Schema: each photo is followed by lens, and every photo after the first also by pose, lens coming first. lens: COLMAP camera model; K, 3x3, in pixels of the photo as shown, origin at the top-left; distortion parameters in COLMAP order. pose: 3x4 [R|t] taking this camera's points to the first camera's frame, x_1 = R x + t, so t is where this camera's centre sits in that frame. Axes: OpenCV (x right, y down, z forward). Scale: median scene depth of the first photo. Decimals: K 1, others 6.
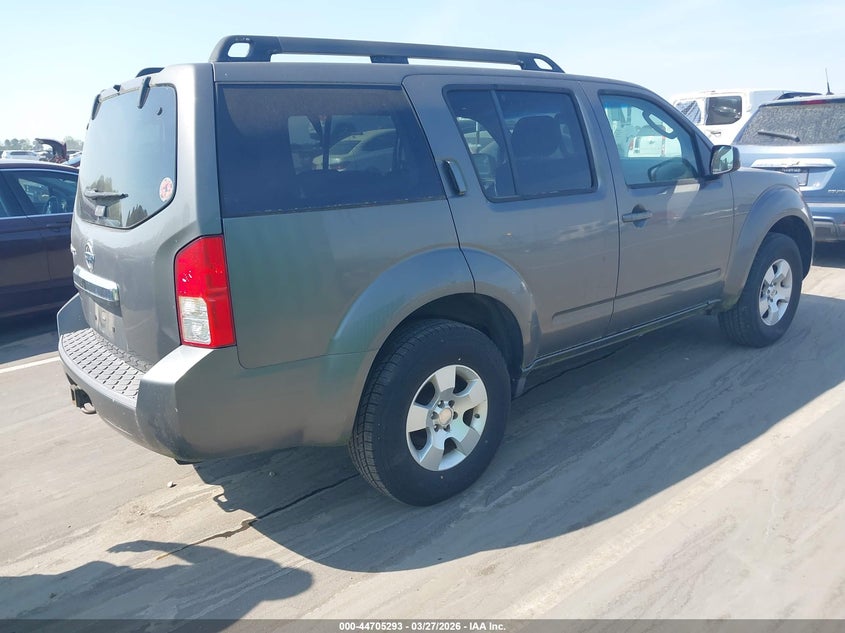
lens RADIAL K [[672.5, 0, 424.6], [0, 672.5, 322.7], [0, 0, 1]] dist [-0.033139, -0.008935]
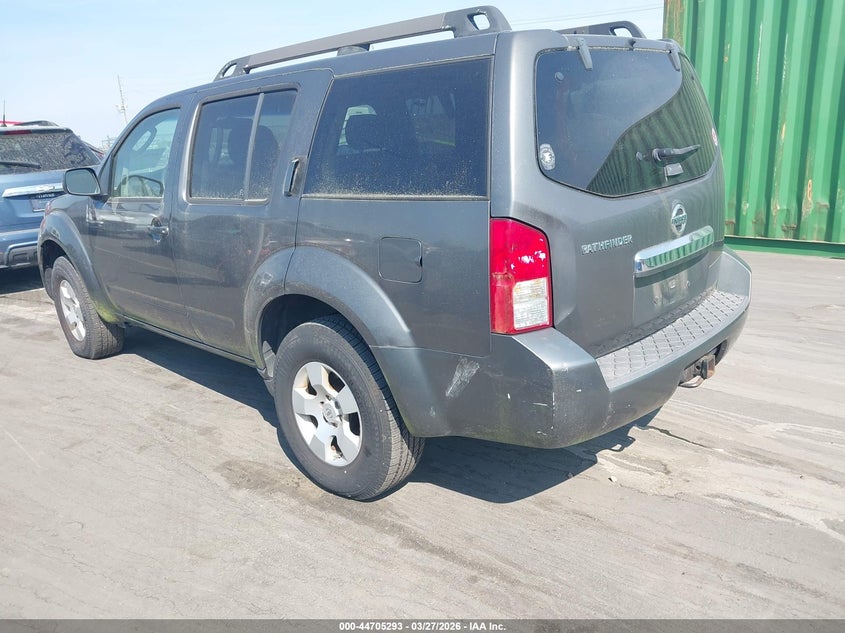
lens RADIAL K [[672.5, 0, 419.4], [0, 672.5, 317.4], [0, 0, 1]] dist [-0.033139, -0.008935]
pose [[-0.118830, -0.212790, 0.969845, -1.036108], [0.310280, 0.919891, 0.239847, -0.233221], [-0.943189, 0.329425, -0.043286, 1.053553]]
